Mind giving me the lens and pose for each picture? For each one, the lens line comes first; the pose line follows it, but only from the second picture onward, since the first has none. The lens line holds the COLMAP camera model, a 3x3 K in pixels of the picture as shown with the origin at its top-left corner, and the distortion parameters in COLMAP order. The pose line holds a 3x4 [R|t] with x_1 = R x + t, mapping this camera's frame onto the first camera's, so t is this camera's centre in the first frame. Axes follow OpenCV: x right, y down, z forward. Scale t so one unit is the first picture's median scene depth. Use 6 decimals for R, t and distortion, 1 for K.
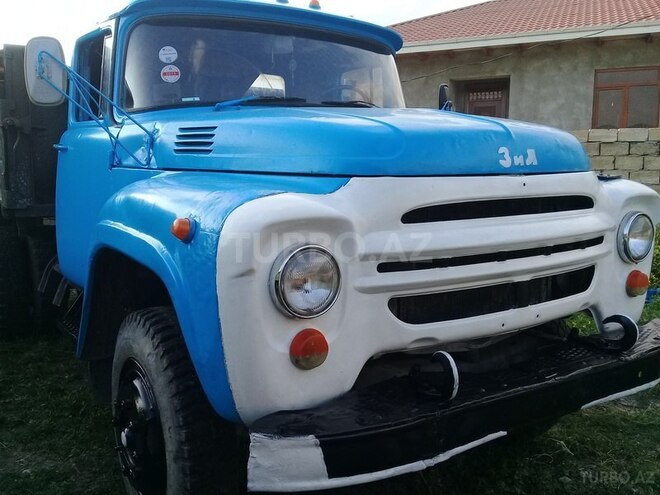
lens RADIAL K [[646.4, 0, 332.5], [0, 646.4, 257.9], [0, 0, 1]] dist [0.010063, -0.014918]
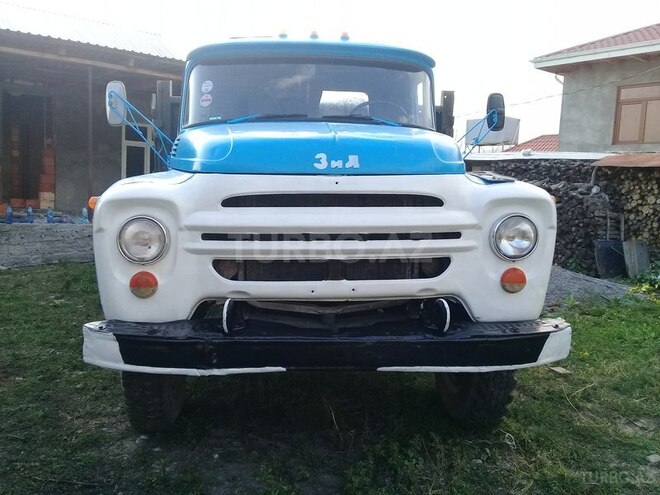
lens RADIAL K [[646.4, 0, 332.5], [0, 646.4, 257.9], [0, 0, 1]] dist [0.010063, -0.014918]
pose [[0.874092, 0.080416, -0.479059, 0.963451], [-0.084070, 0.996363, 0.013857, 0.016920], [0.478431, 0.028163, 0.877673, -0.120134]]
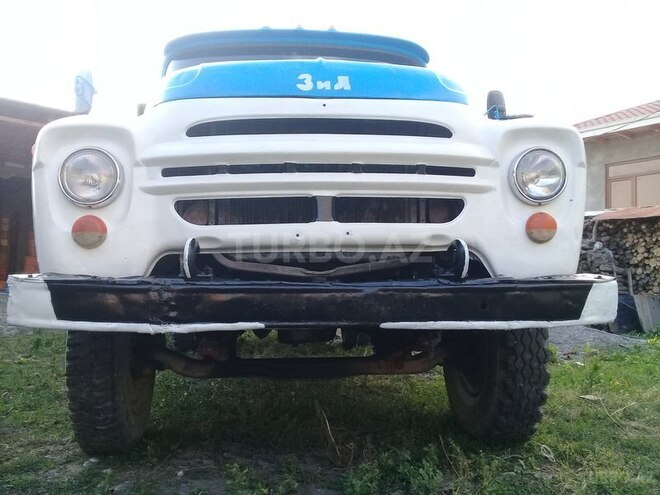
lens RADIAL K [[645.1, 0, 330.0], [0, 645.1, 247.5], [0, 0, 1]] dist [-0.000882, -0.012427]
pose [[0.876993, -0.025811, -0.479809, 0.857056], [-0.061799, 0.984204, -0.165900, 0.310730], [0.476513, 0.175145, 0.861545, 0.138128]]
